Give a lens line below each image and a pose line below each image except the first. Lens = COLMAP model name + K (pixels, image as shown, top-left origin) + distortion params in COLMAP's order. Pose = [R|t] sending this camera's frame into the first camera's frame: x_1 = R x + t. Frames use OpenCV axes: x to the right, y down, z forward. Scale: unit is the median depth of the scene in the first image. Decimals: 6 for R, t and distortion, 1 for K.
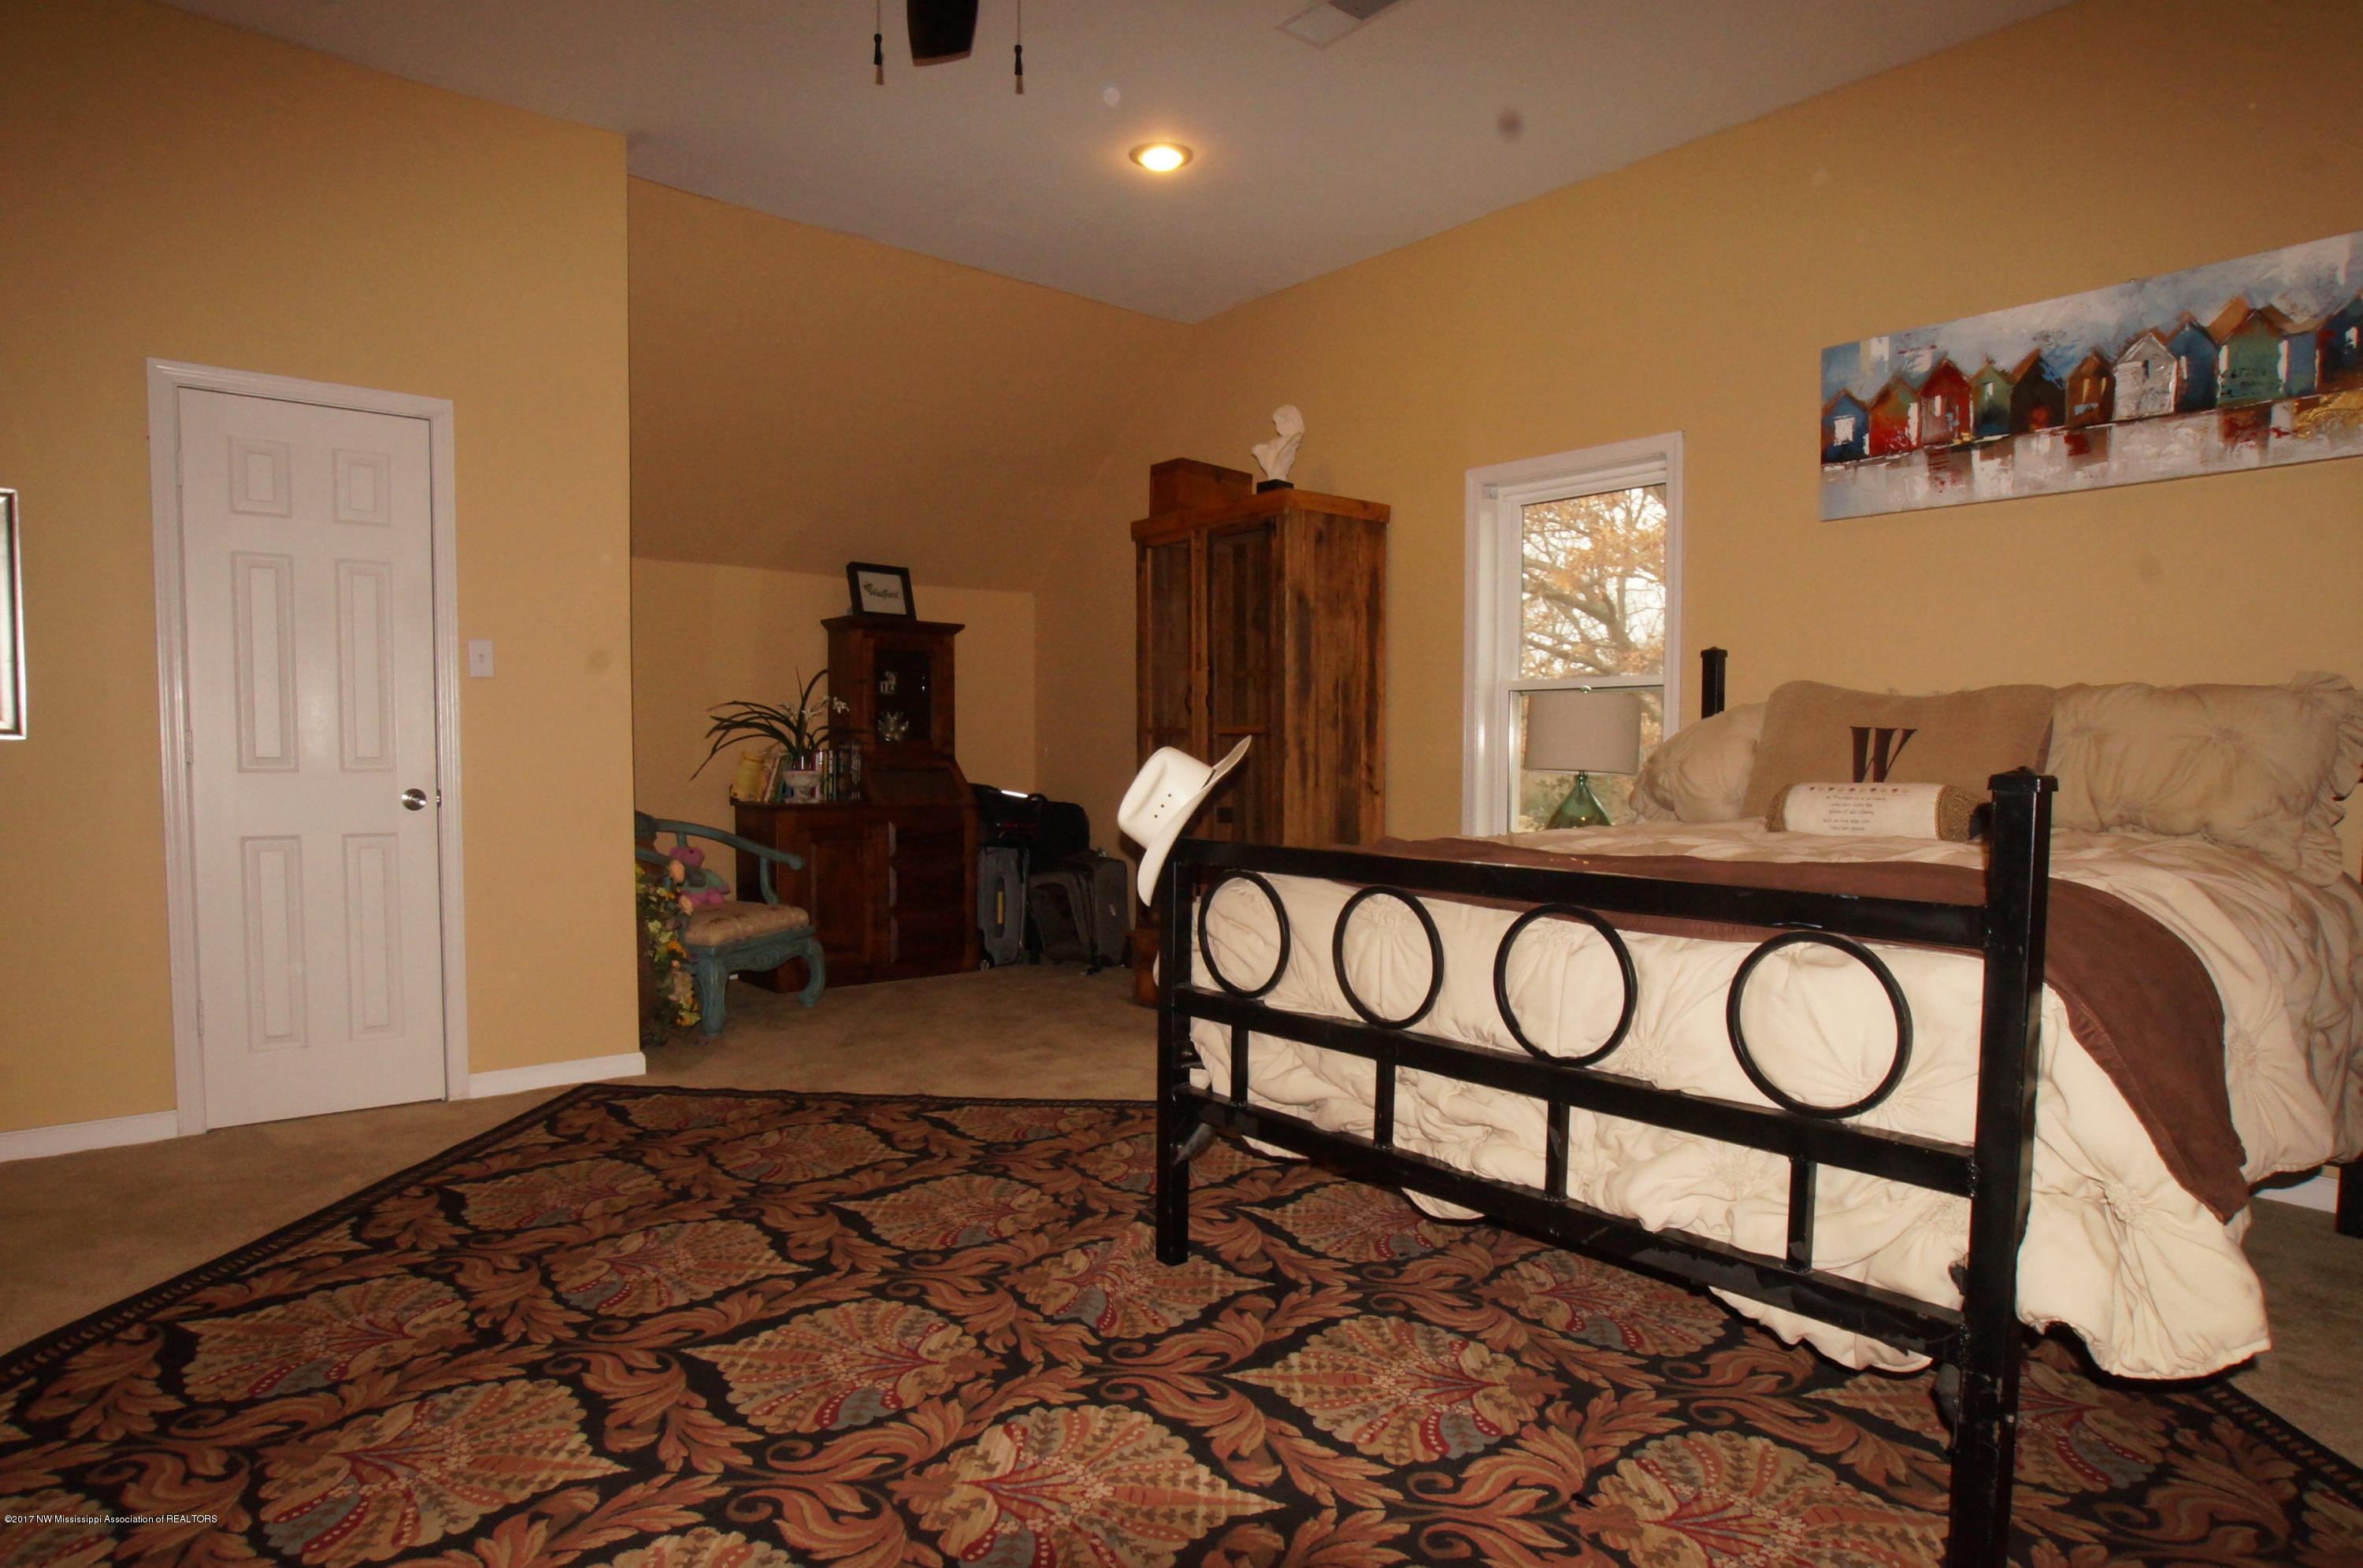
lens RADIAL K [[1319.3, 0, 1180.1], [0, 1319.3, 854.6], [0, 0, 1]] dist [-0.047751, 0.036117]
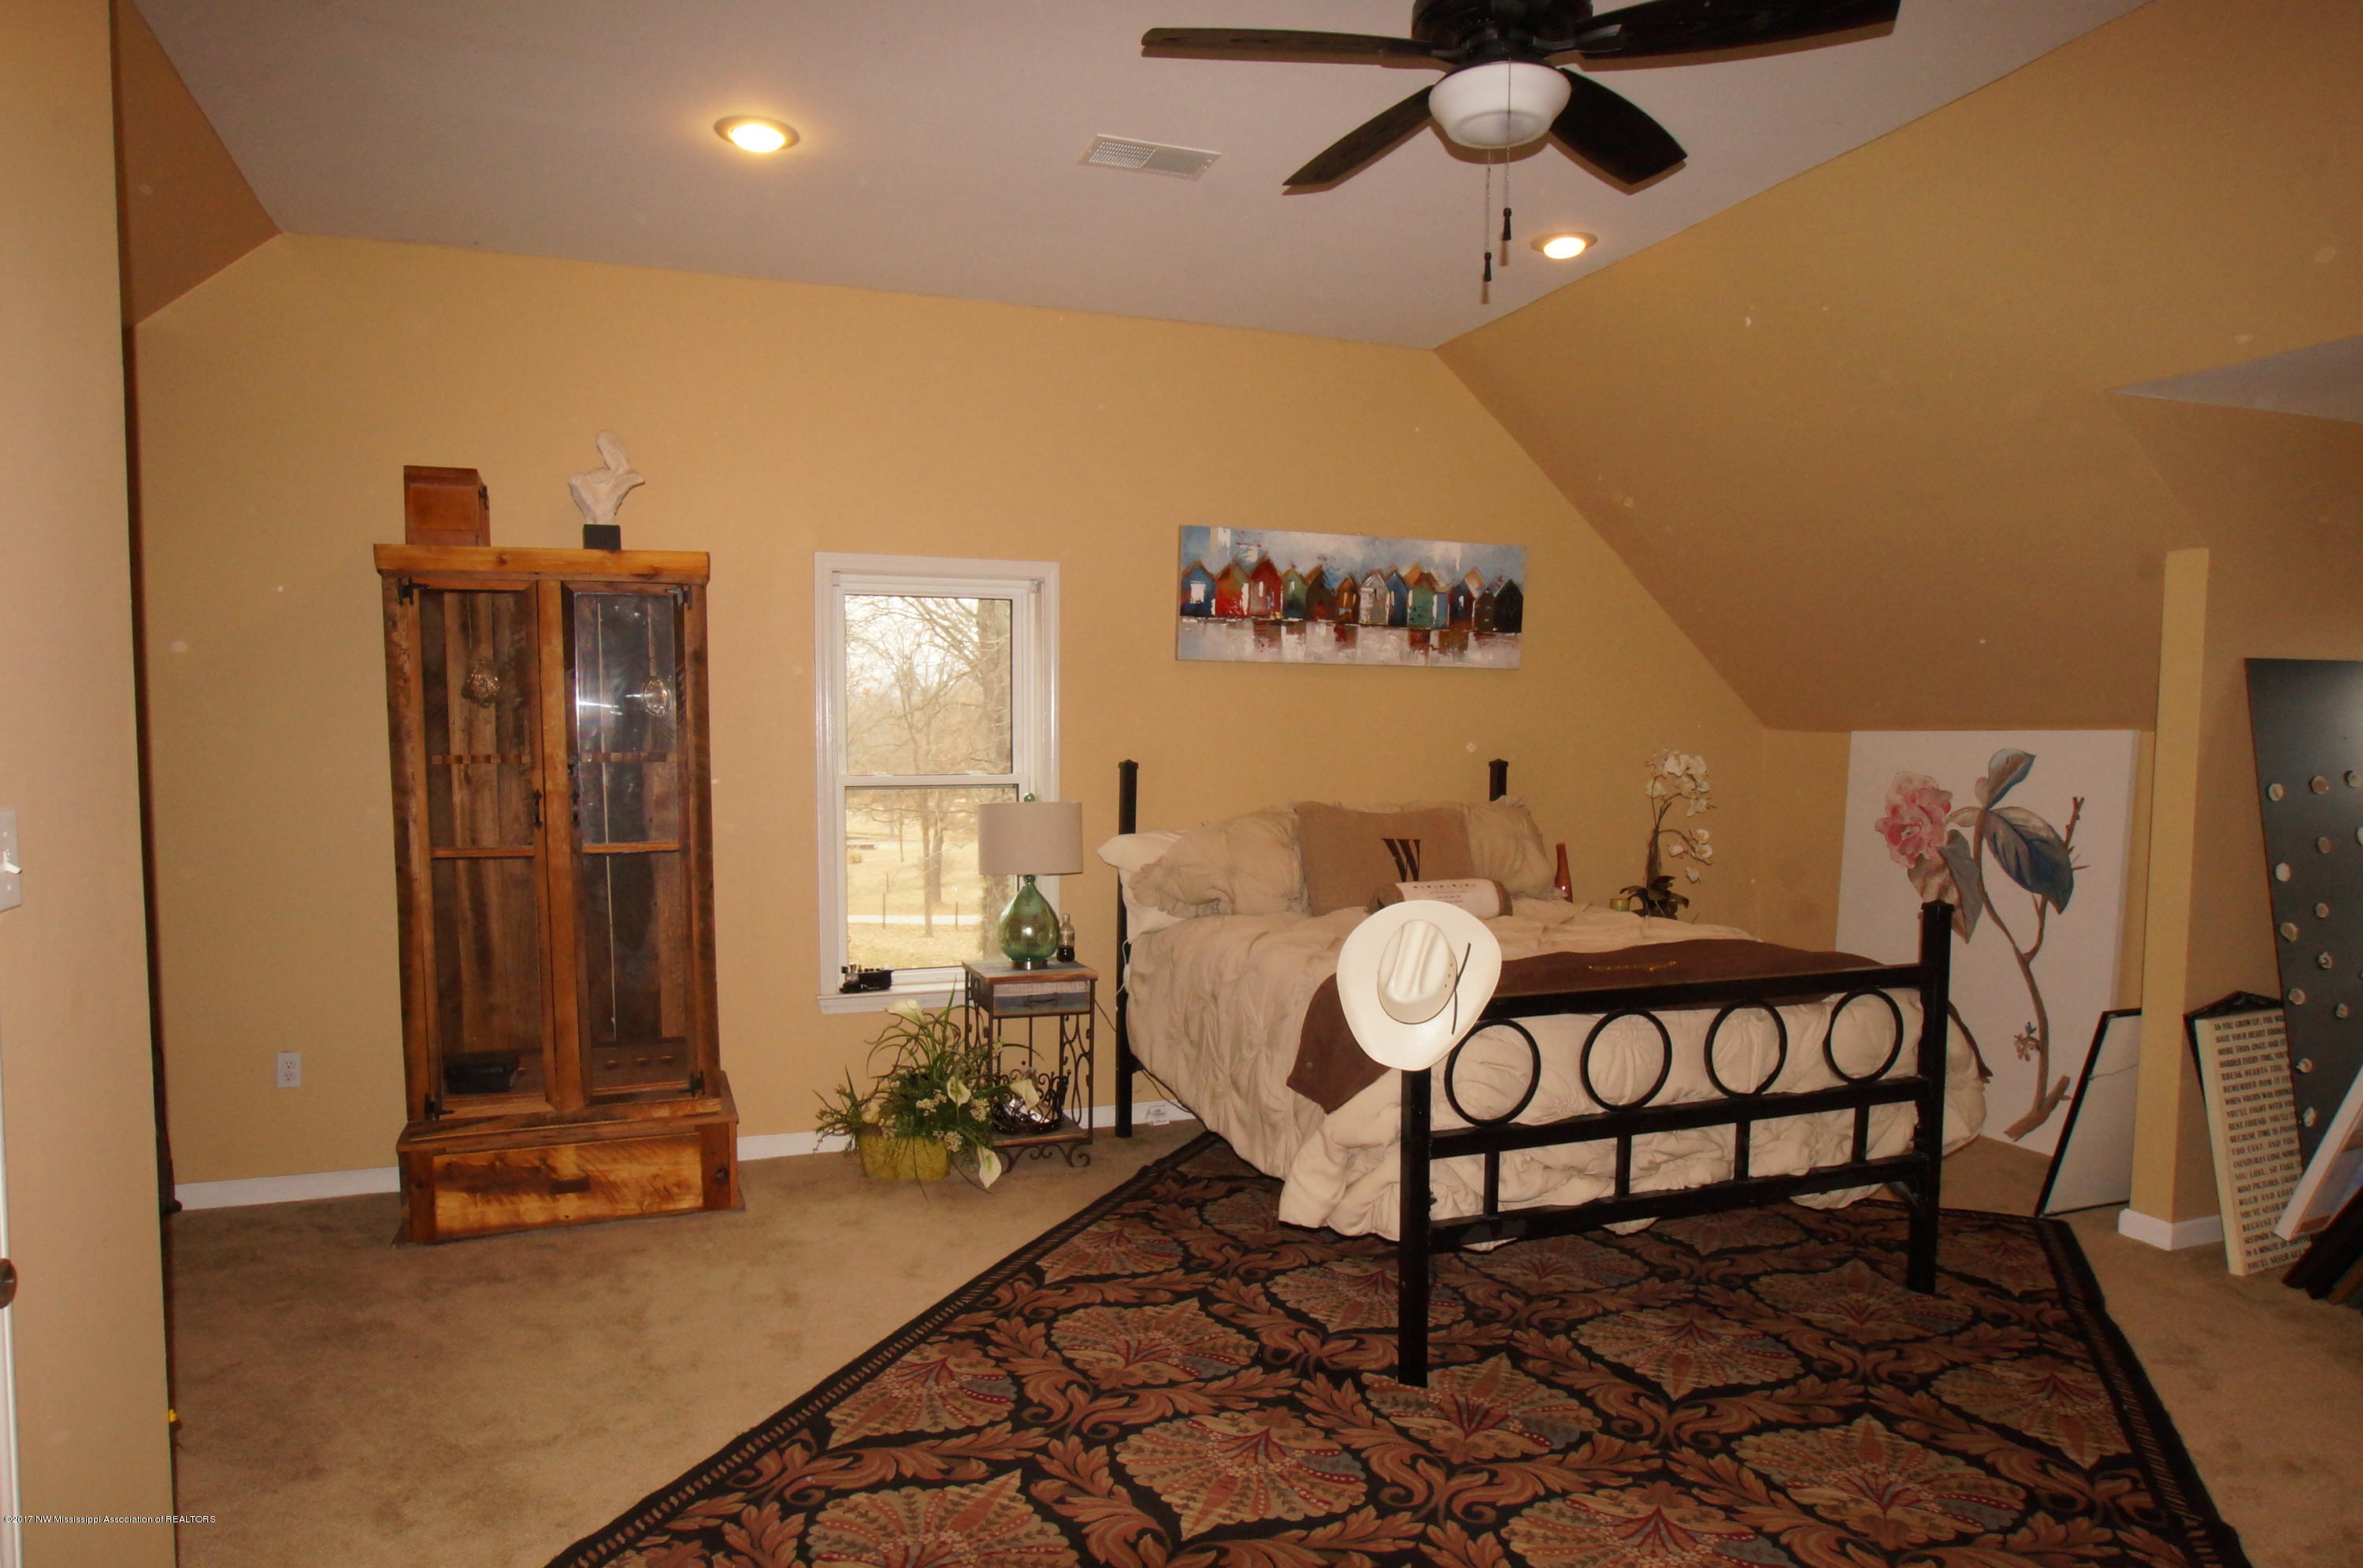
lens RADIAL K [[1496.2, 0, 1181.5], [0, 1496.2, 784.0], [0, 0, 1]] dist [-0.037555, -0.000942]
pose [[0.346607, -0.030453, 0.937516, -0.996709], [0.074224, 0.997229, 0.004951, -0.171210], [-0.935069, 0.067870, 0.347907, 0.601126]]
